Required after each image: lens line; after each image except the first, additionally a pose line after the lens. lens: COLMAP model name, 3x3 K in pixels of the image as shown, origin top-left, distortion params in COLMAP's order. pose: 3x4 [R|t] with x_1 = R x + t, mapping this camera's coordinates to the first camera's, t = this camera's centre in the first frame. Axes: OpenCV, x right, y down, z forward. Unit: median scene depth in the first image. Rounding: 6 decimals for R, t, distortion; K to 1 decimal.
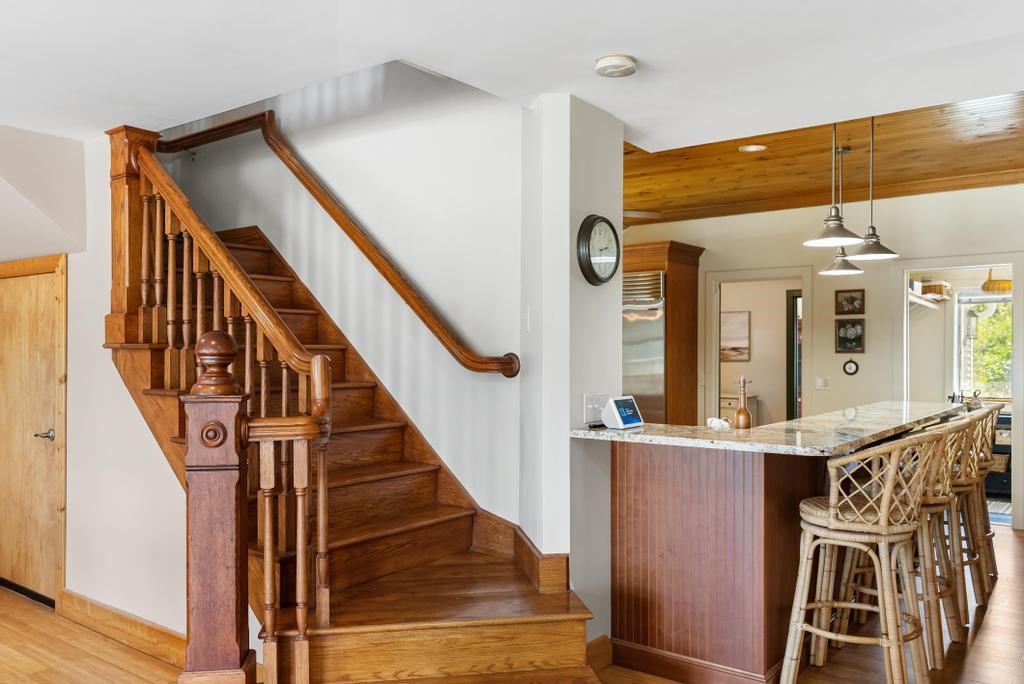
lens RADIAL K [[823.7, 0, 518.3], [0, 823.7, 340.4], [0, 0, 1]] dist [0.000657, 0.001962]
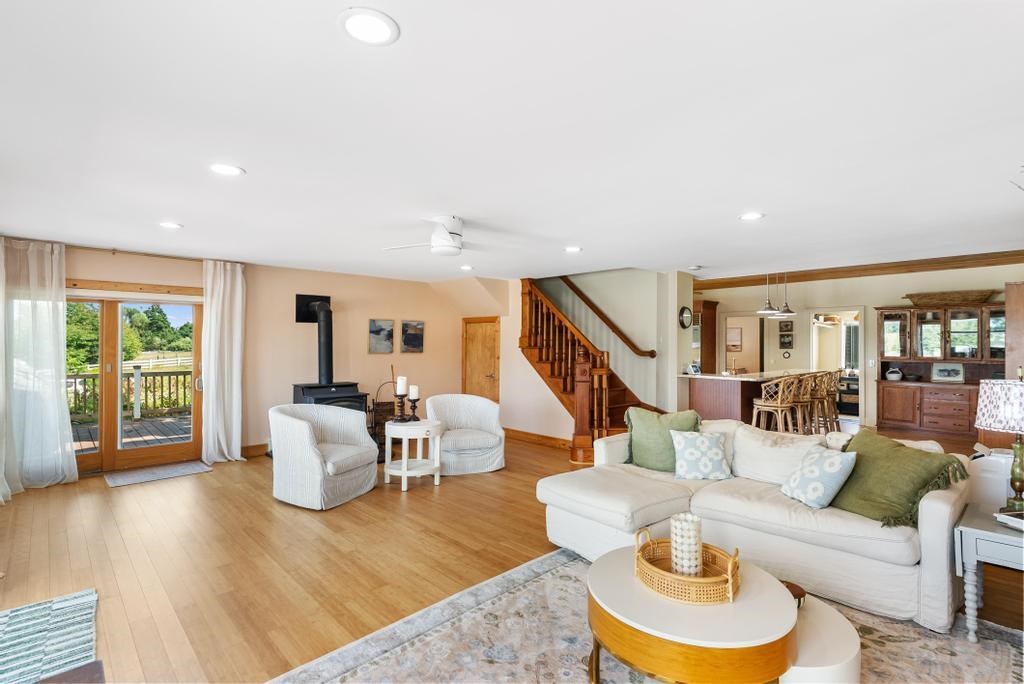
lens RADIAL K [[489.5, 0, 517.6], [0, 489.5, 341.0], [0, 0, 1]] dist [0.001091, -0.000232]
pose [[0.986782, 0.000536, -0.162050, -0.206641], [0.000767, 0.999968, 0.007975, -0.031542], [0.162049, -0.007993, 0.986750, -0.843777]]
